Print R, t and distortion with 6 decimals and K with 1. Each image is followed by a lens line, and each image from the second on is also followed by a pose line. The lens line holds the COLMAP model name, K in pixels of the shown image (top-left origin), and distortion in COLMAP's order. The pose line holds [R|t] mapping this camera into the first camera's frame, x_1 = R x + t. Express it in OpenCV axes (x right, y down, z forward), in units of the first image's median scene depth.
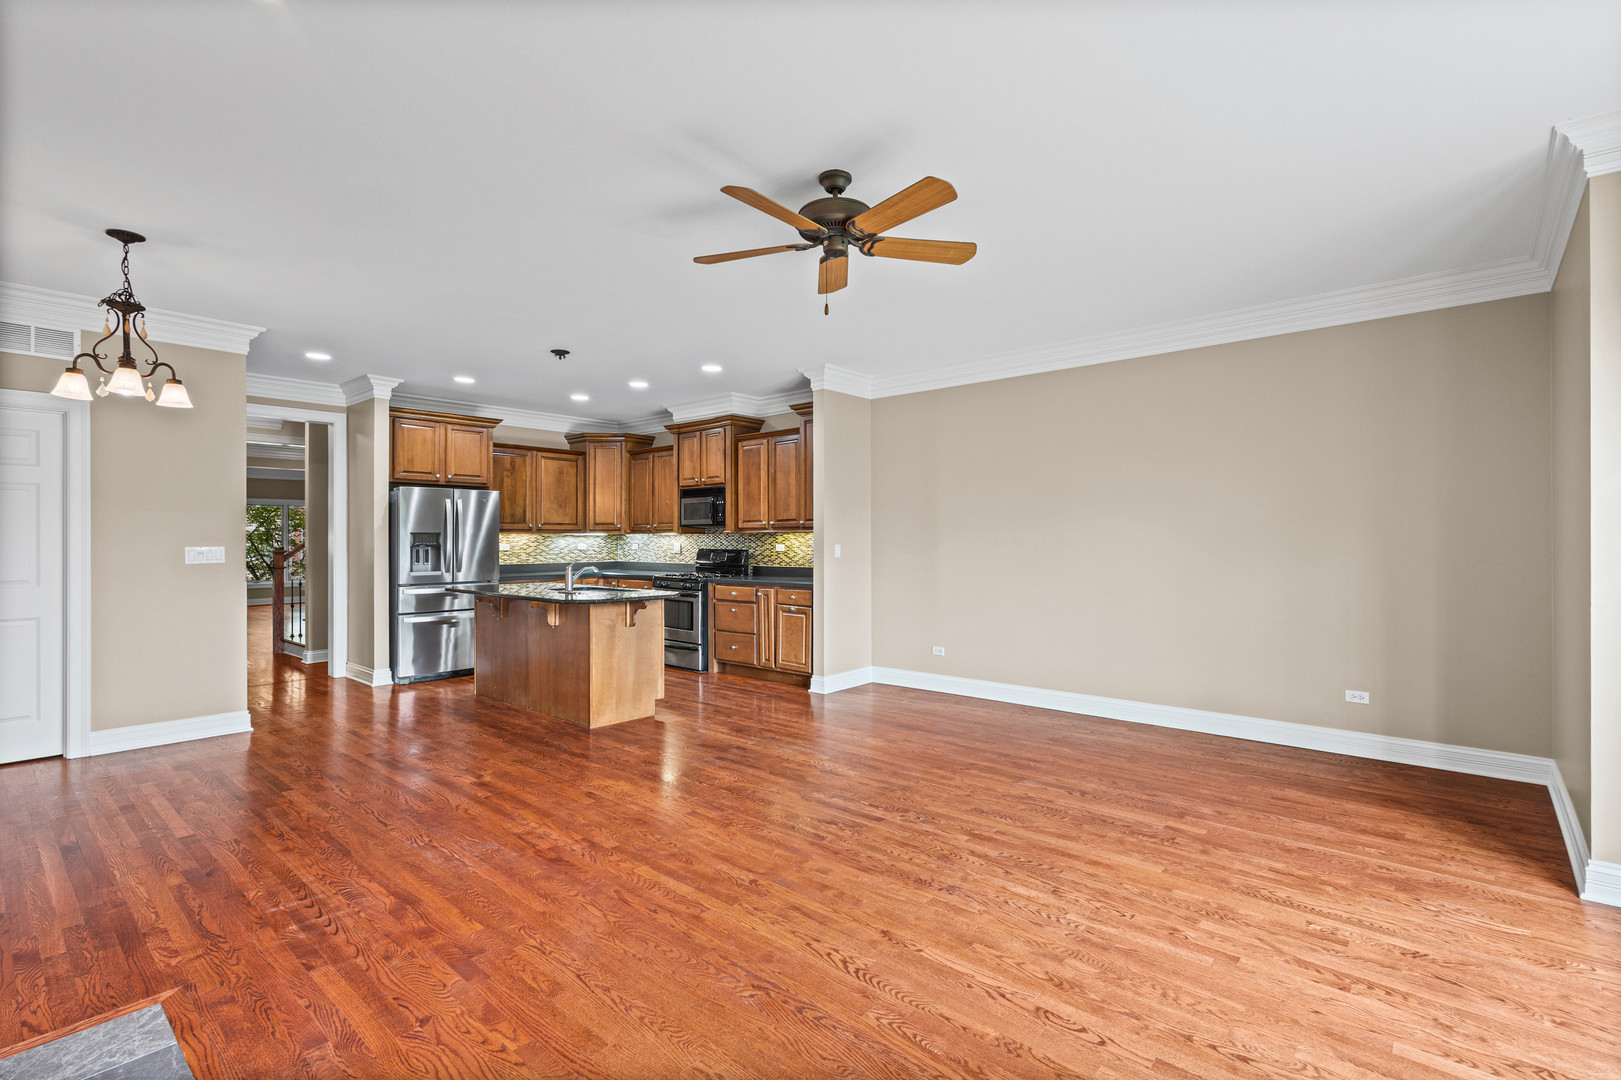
lens RADIAL K [[752.0, 0, 810.5], [0, 752.0, 540.0], [0, 0, 1]] dist [0.006338, -0.001069]
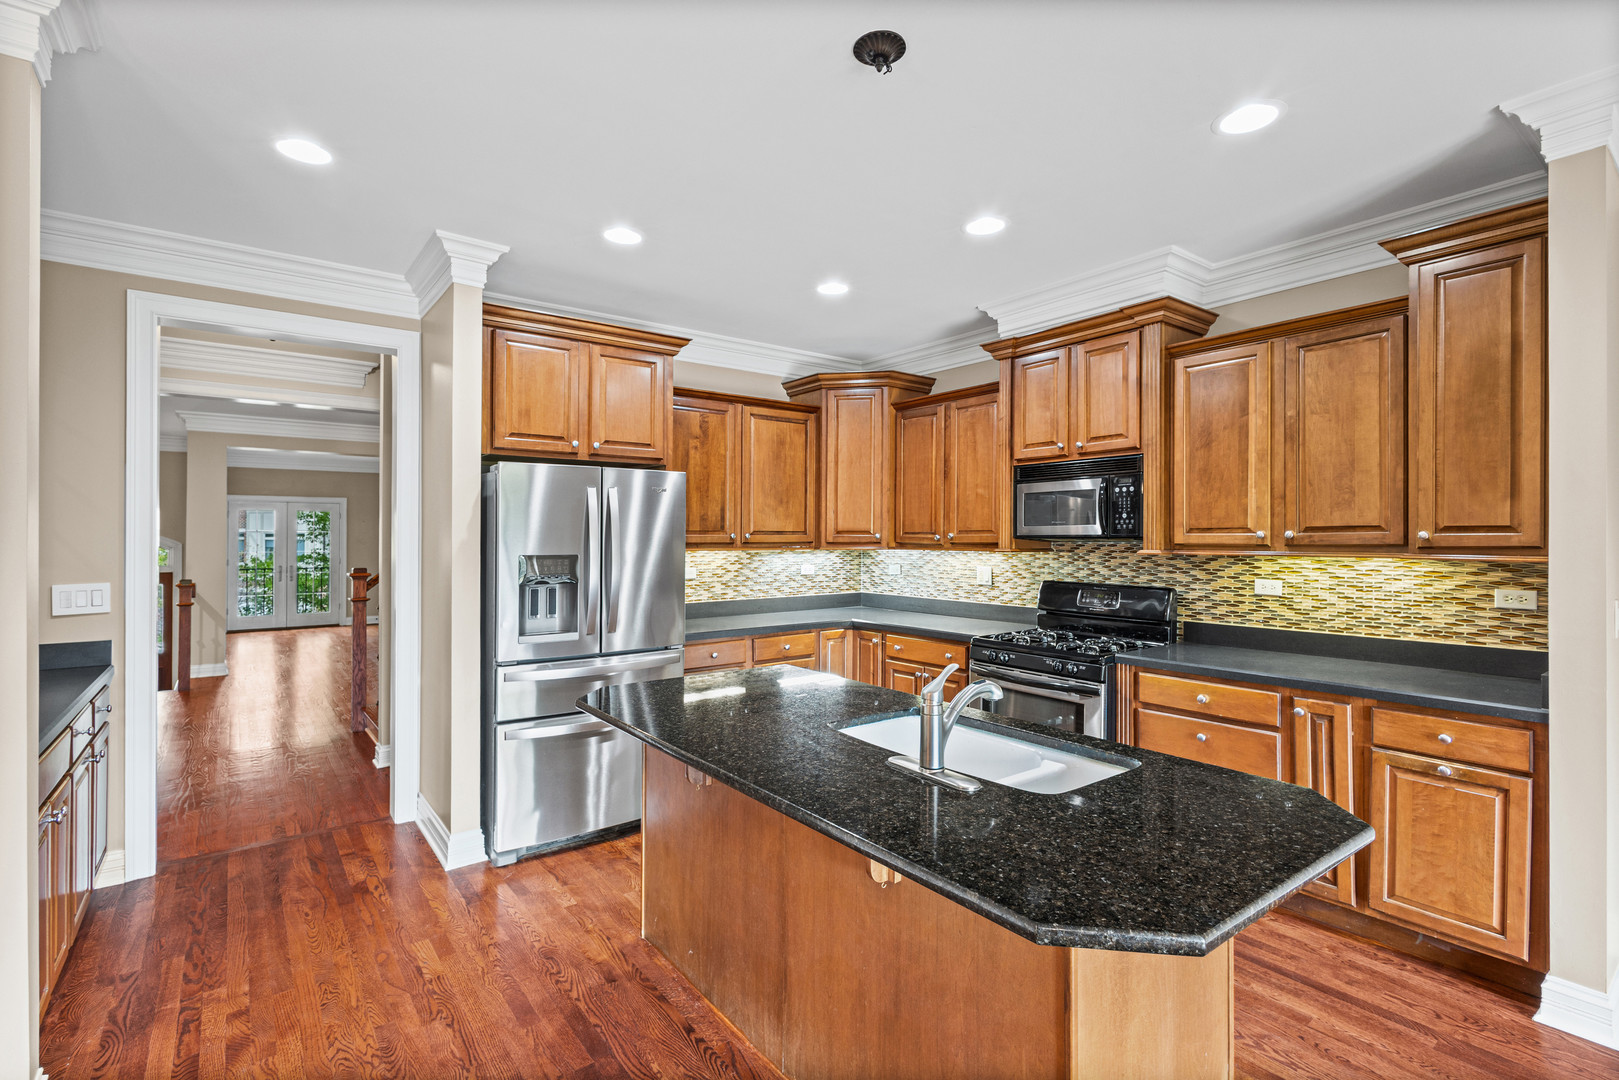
lens RADIAL K [[751.1, 0, 809.5], [0, 751.1, 540.0], [0, 0, 1]] dist [0.006338, -0.001069]
pose [[0.981951, 0.001388, -0.189128, -0.234483], [-0.000728, 0.999993, 0.003560, -0.020483], [0.189132, -0.003359, 0.981946, 0.513725]]
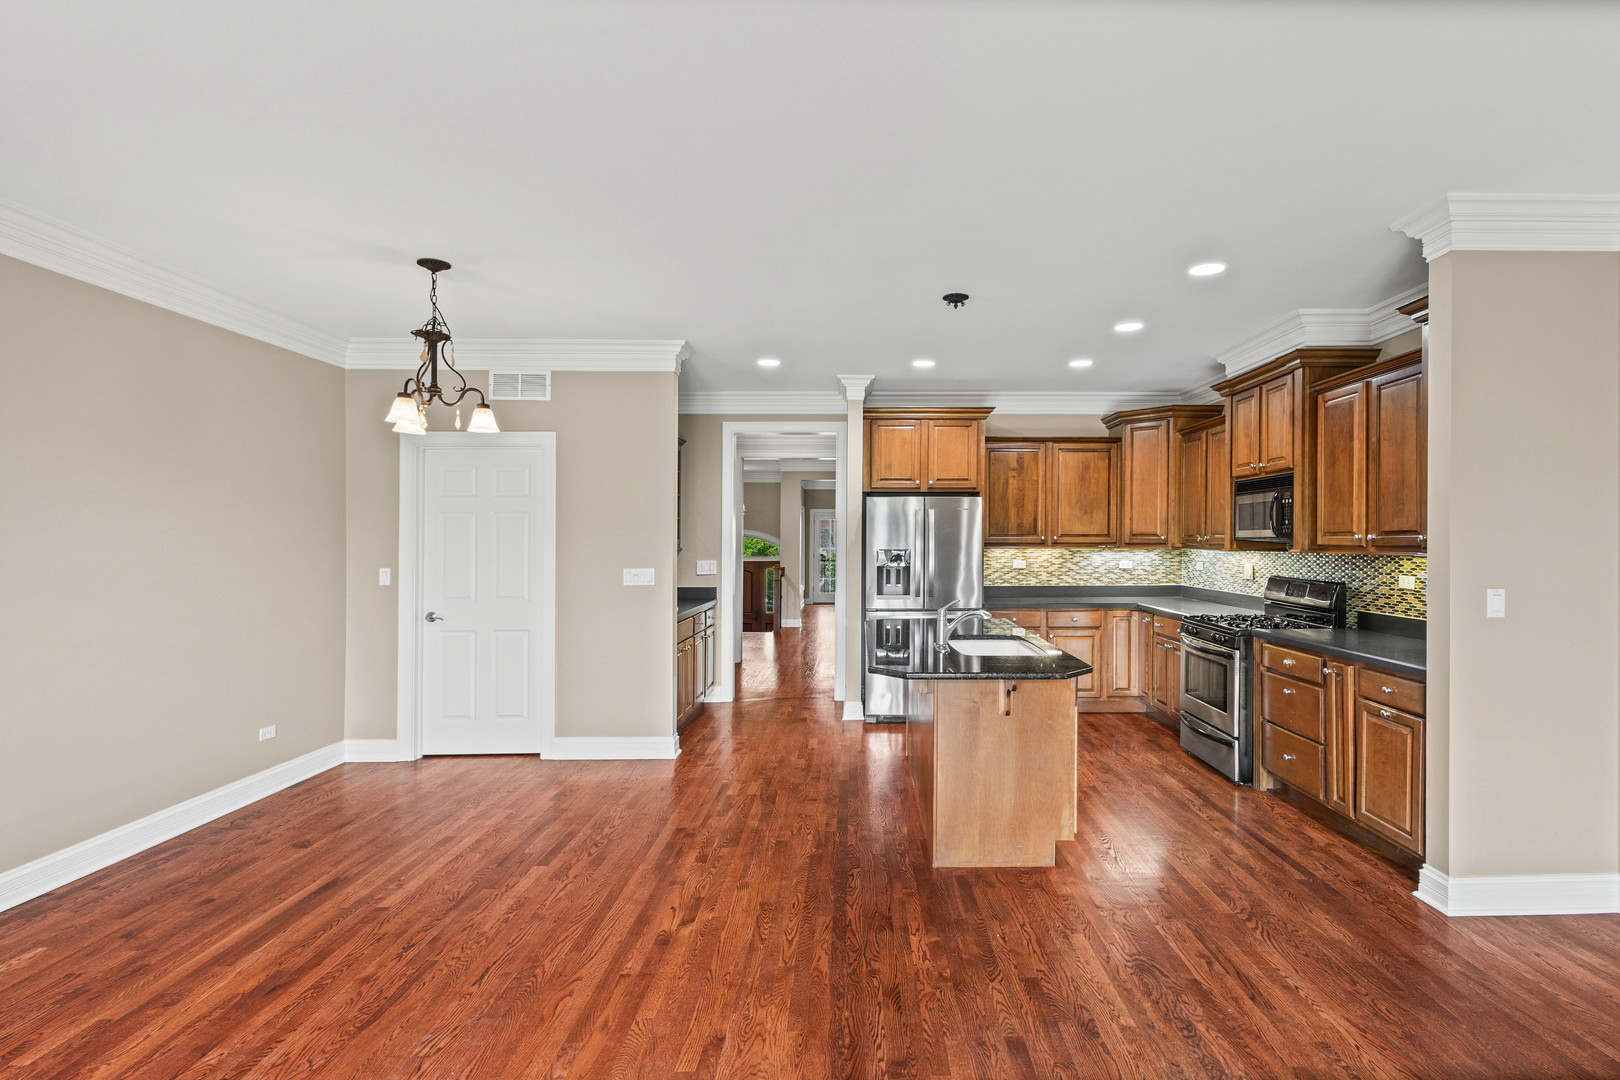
lens RADIAL K [[774.6, 0, 864.6], [0, 774.6, 540.5], [0, 0, 1]] dist [0.007969, -0.000051]
pose [[0.676163, 0.002914, -0.736746, 0.109278], [-0.000211, 0.999993, 0.003762, -0.022070], [0.736752, -0.002388, 0.676159, 0.354877]]
